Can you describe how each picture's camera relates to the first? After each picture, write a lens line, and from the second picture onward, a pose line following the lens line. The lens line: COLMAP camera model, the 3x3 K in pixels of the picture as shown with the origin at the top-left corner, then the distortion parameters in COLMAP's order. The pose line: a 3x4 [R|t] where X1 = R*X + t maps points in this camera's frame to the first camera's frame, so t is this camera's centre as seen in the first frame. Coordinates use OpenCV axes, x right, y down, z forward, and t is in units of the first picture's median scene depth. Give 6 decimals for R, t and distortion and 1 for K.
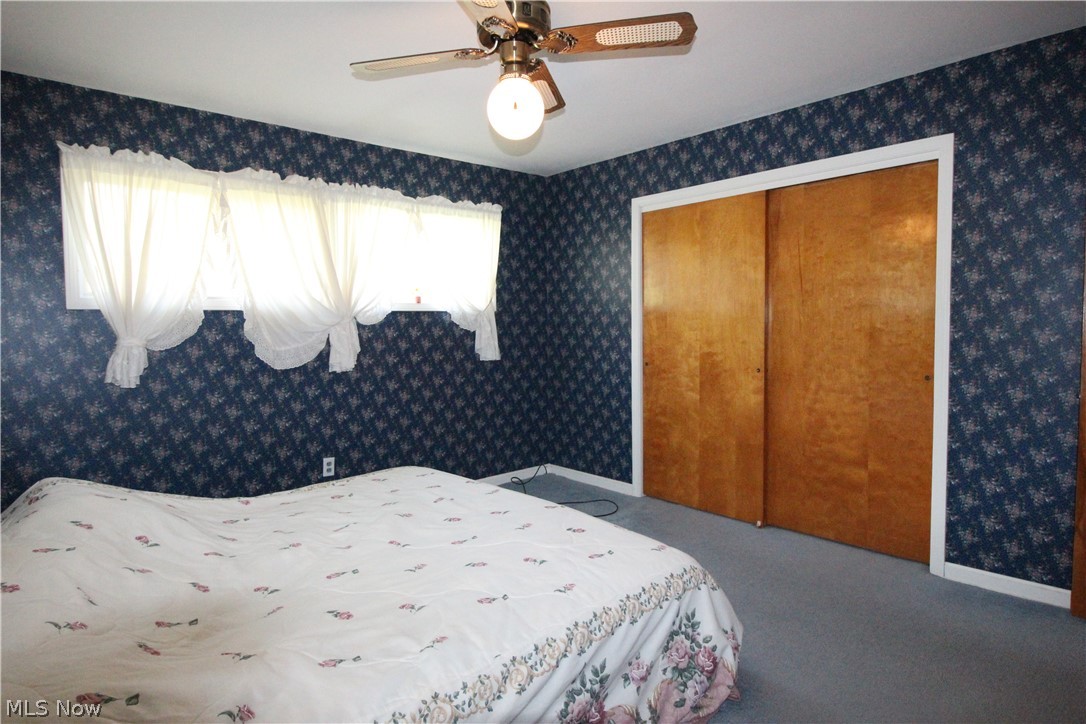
lens RADIAL K [[642.0, 0, 543.0], [0, 642.0, 362.0], [0, 0, 1]] dist [0.041037, -0.043407]
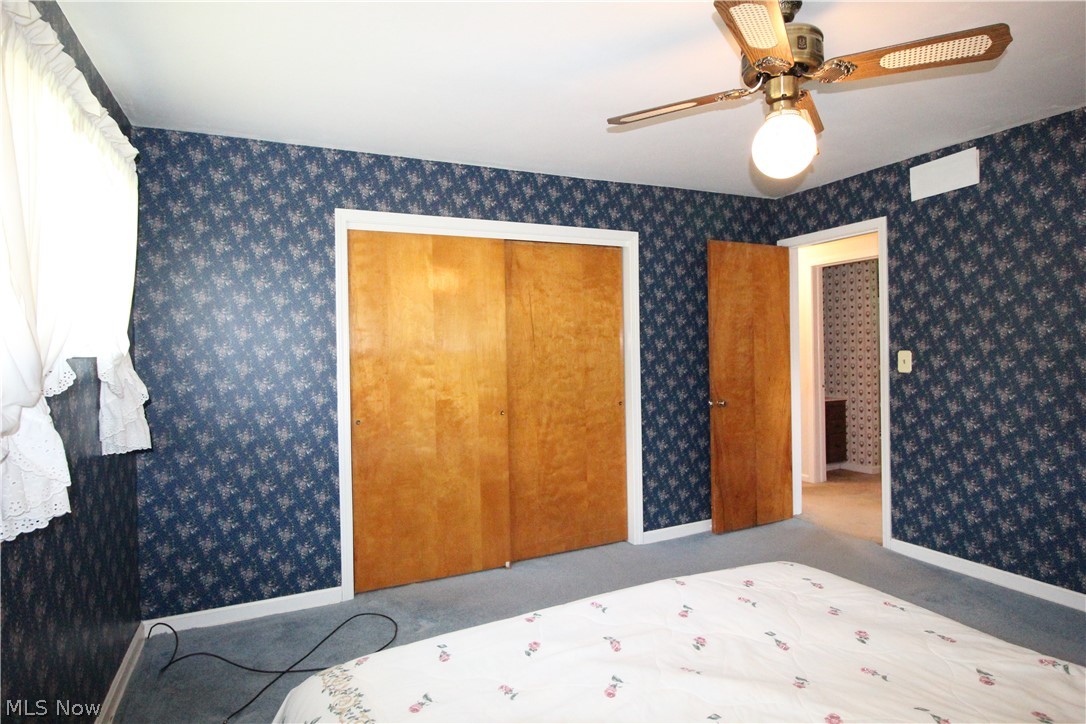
lens RADIAL K [[642.0, 0, 543.0], [0, 642.0, 362.0], [0, 0, 1]] dist [0.041037, -0.043407]
pose [[0.239263, -0.007945, 0.970922, -0.654664], [0.080498, 0.996686, -0.011681, -0.050965], [-0.967612, 0.080952, 0.239110, 0.707648]]
